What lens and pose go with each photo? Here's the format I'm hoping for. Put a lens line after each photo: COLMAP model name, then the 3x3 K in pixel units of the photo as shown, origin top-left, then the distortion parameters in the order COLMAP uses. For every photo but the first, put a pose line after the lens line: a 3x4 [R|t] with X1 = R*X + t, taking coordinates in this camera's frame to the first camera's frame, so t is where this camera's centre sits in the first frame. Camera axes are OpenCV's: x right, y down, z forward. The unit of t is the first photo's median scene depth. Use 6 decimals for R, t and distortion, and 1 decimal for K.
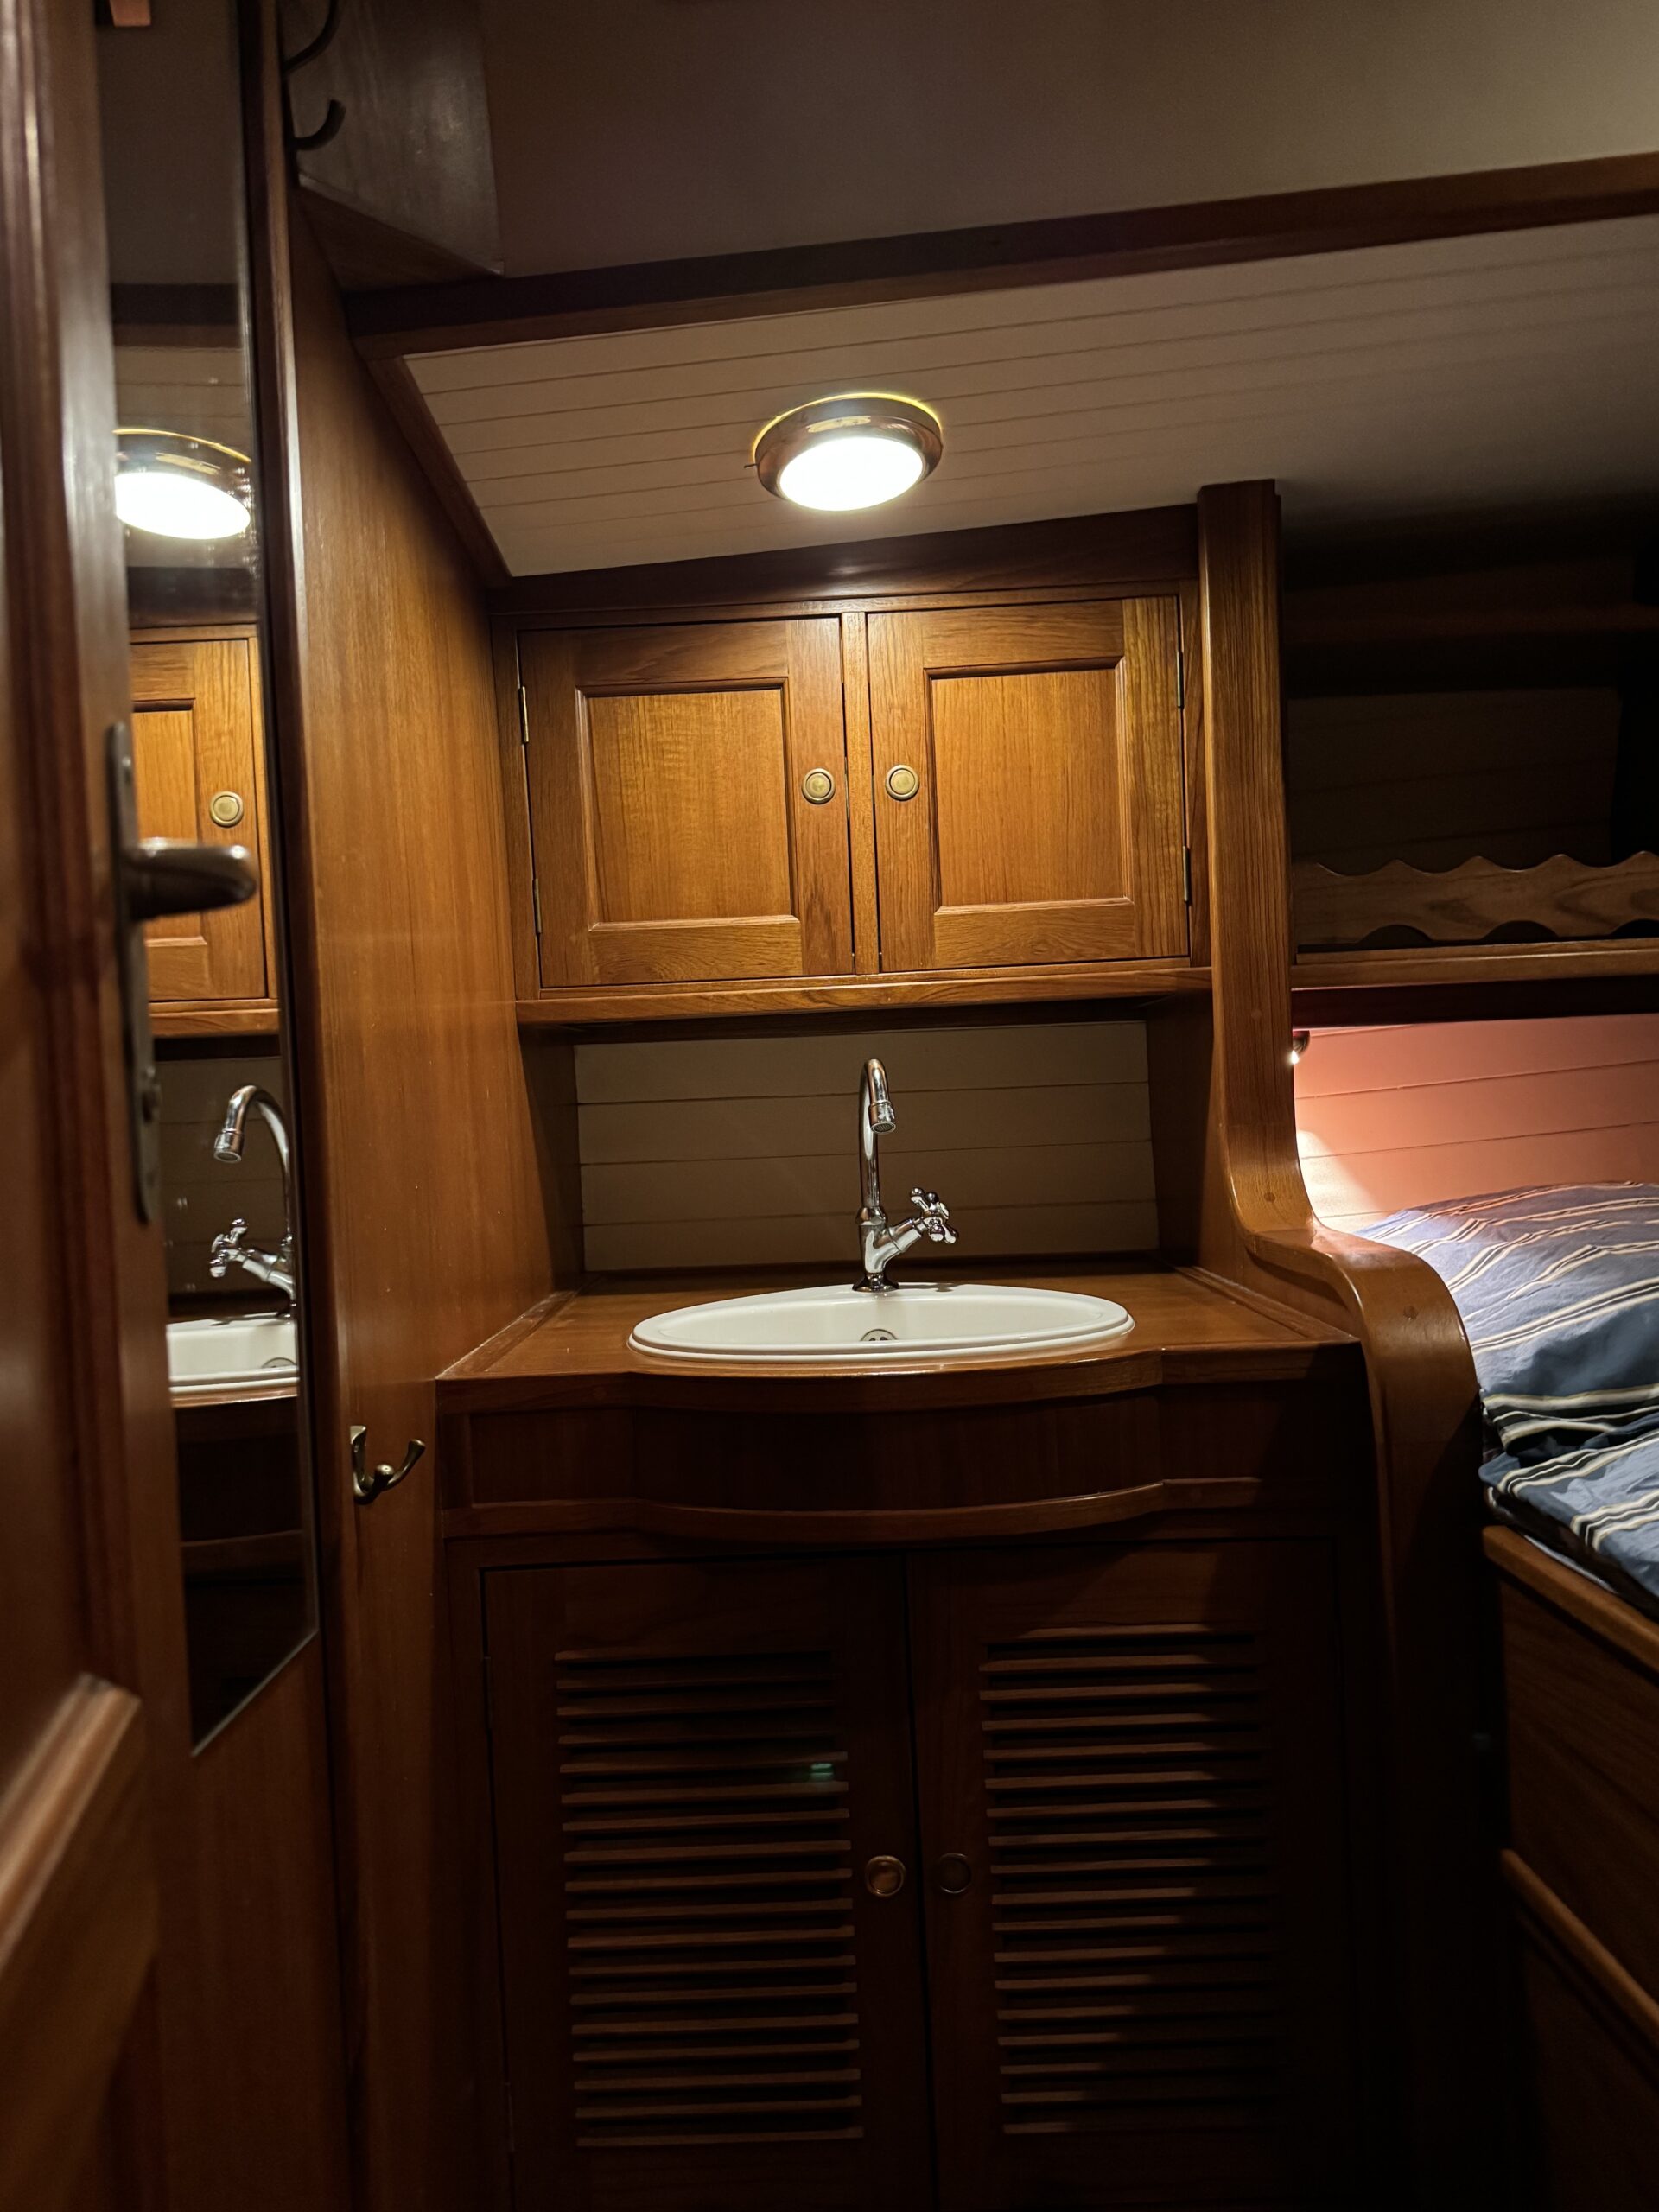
lens RADIAL K [[1663.8, 0, 828.7], [0, 1663.8, 1107.5], [0, 0, 1]] dist [0.145742, -0.000508]
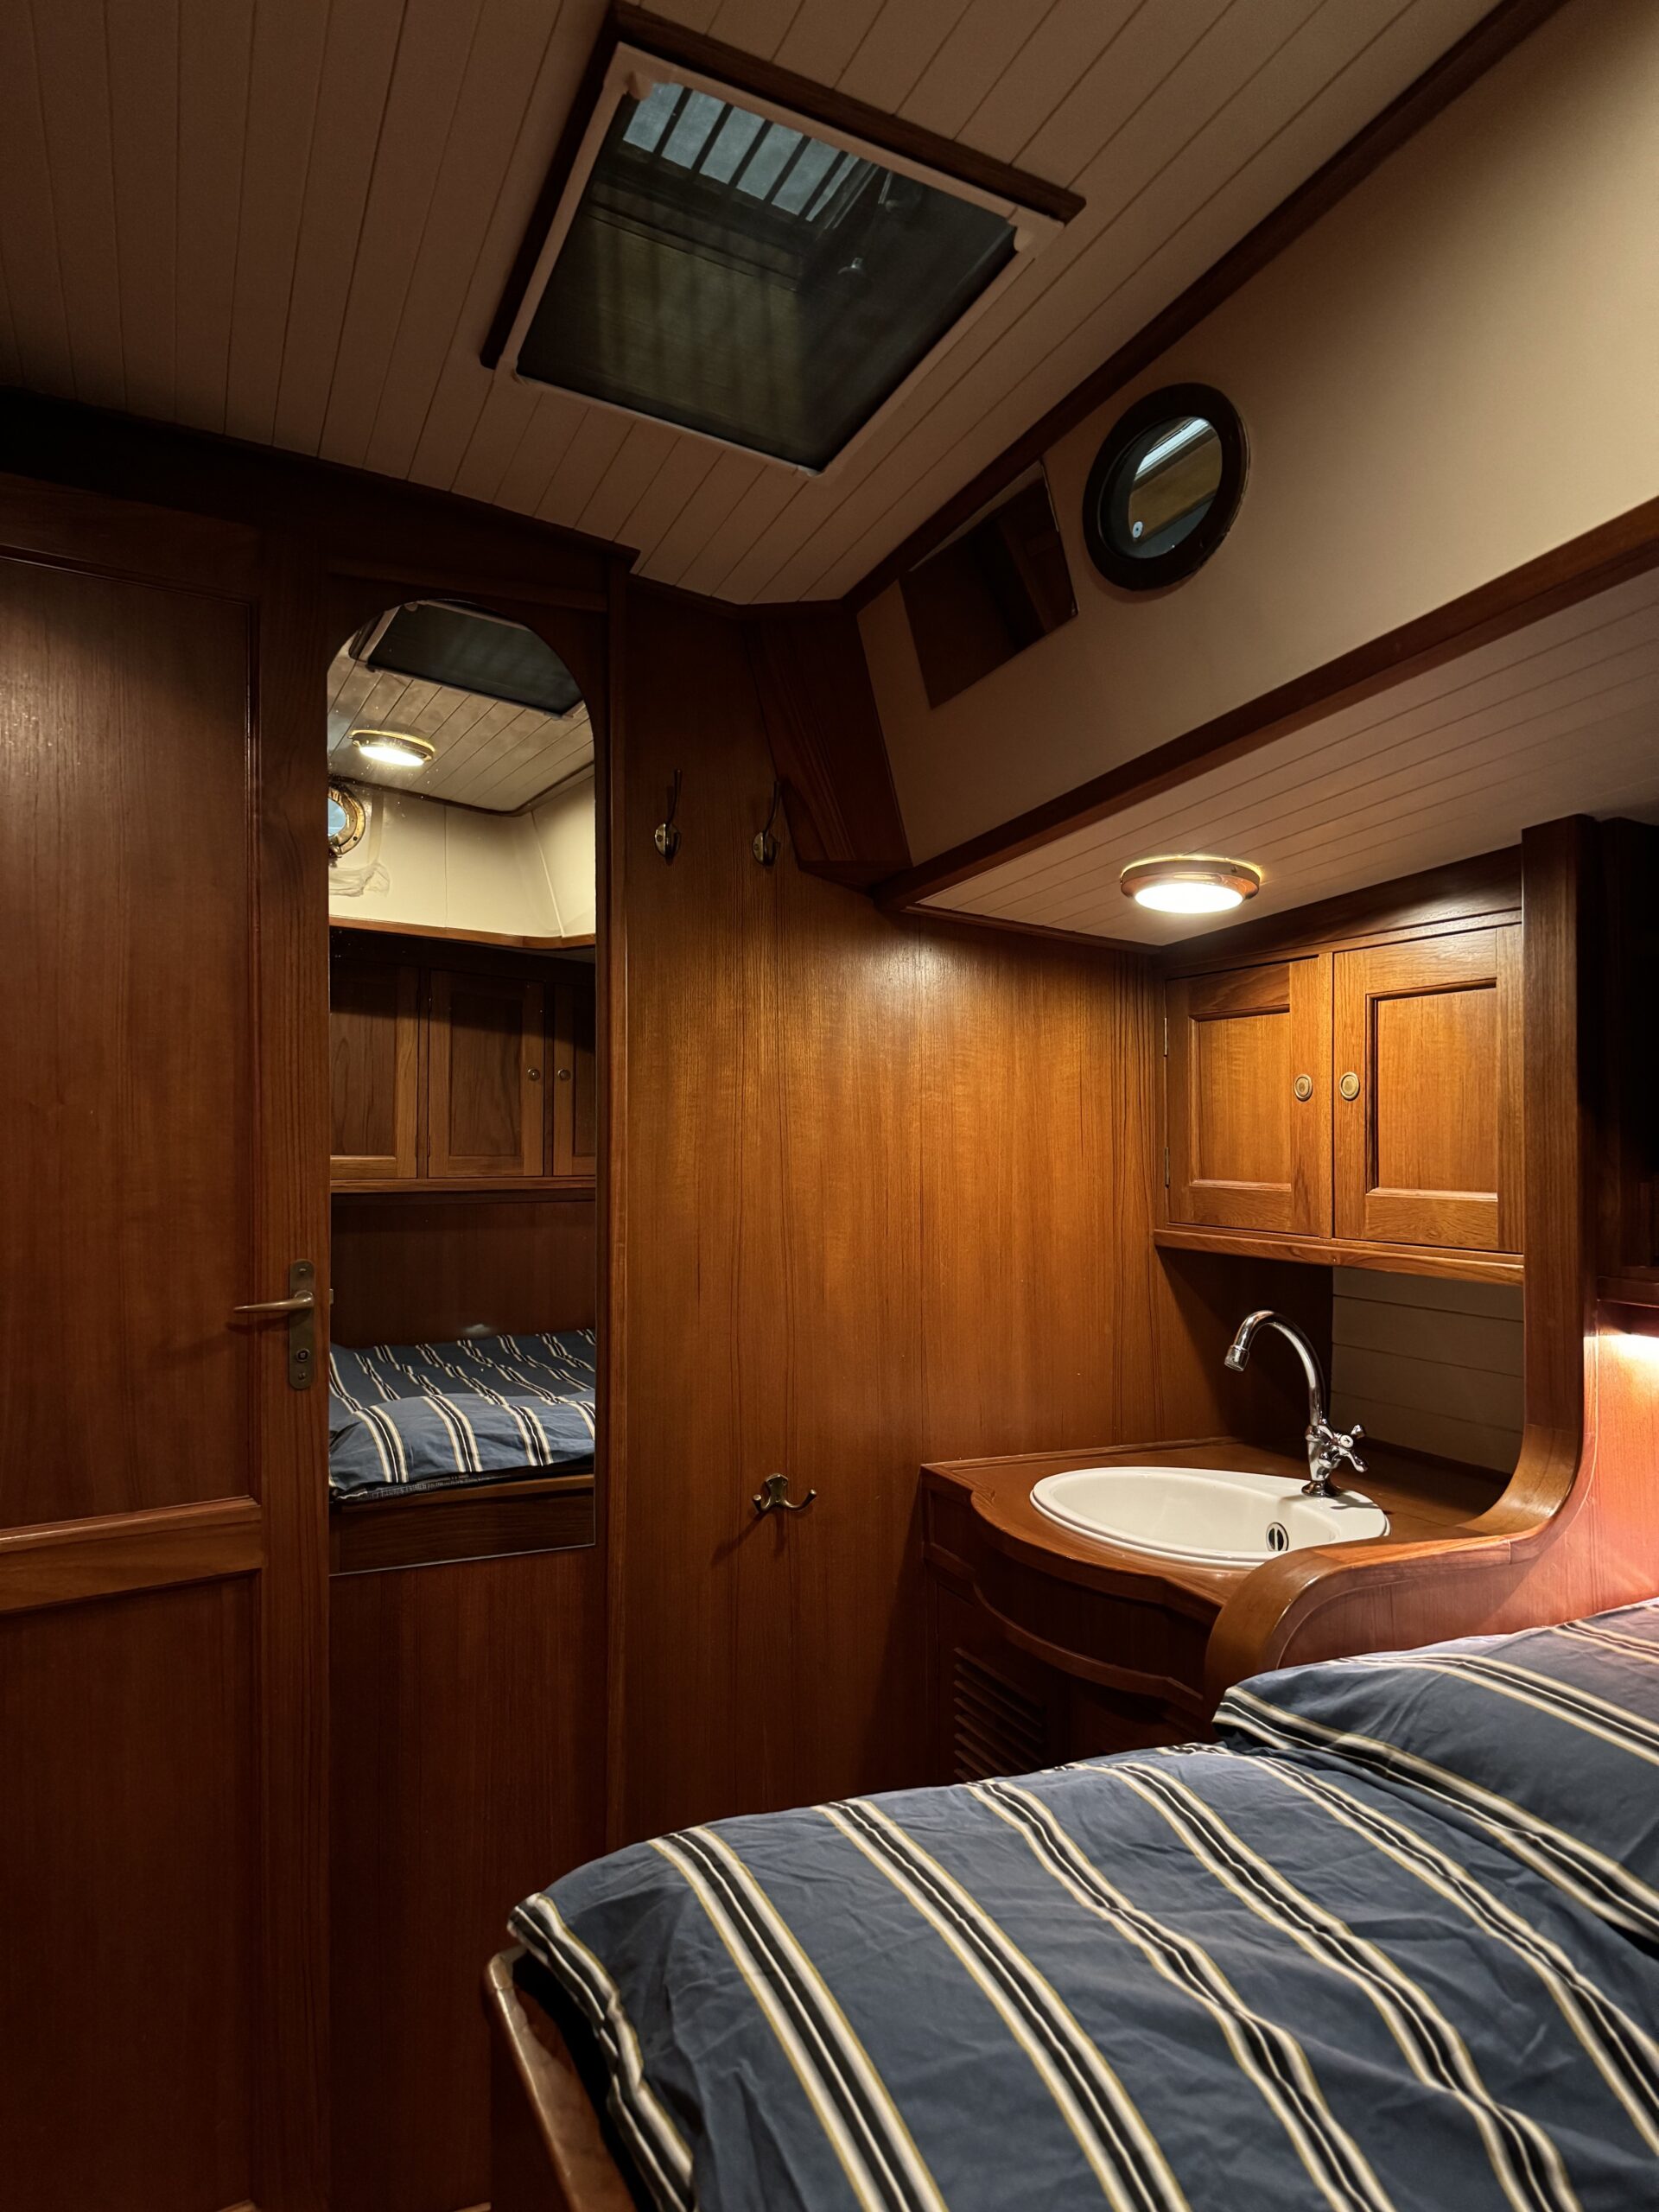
lens RADIAL K [[1502.6, 0, 818.0], [0, 1502.6, 1103.9], [0, 0, 1]] dist [0.087469, -0.110789]
pose [[0.408896, 0.024961, -0.912239, 0.893302], [-0.033721, 0.999356, 0.012230, -0.180584], [0.911958, 0.025761, 0.409475, 0.190761]]
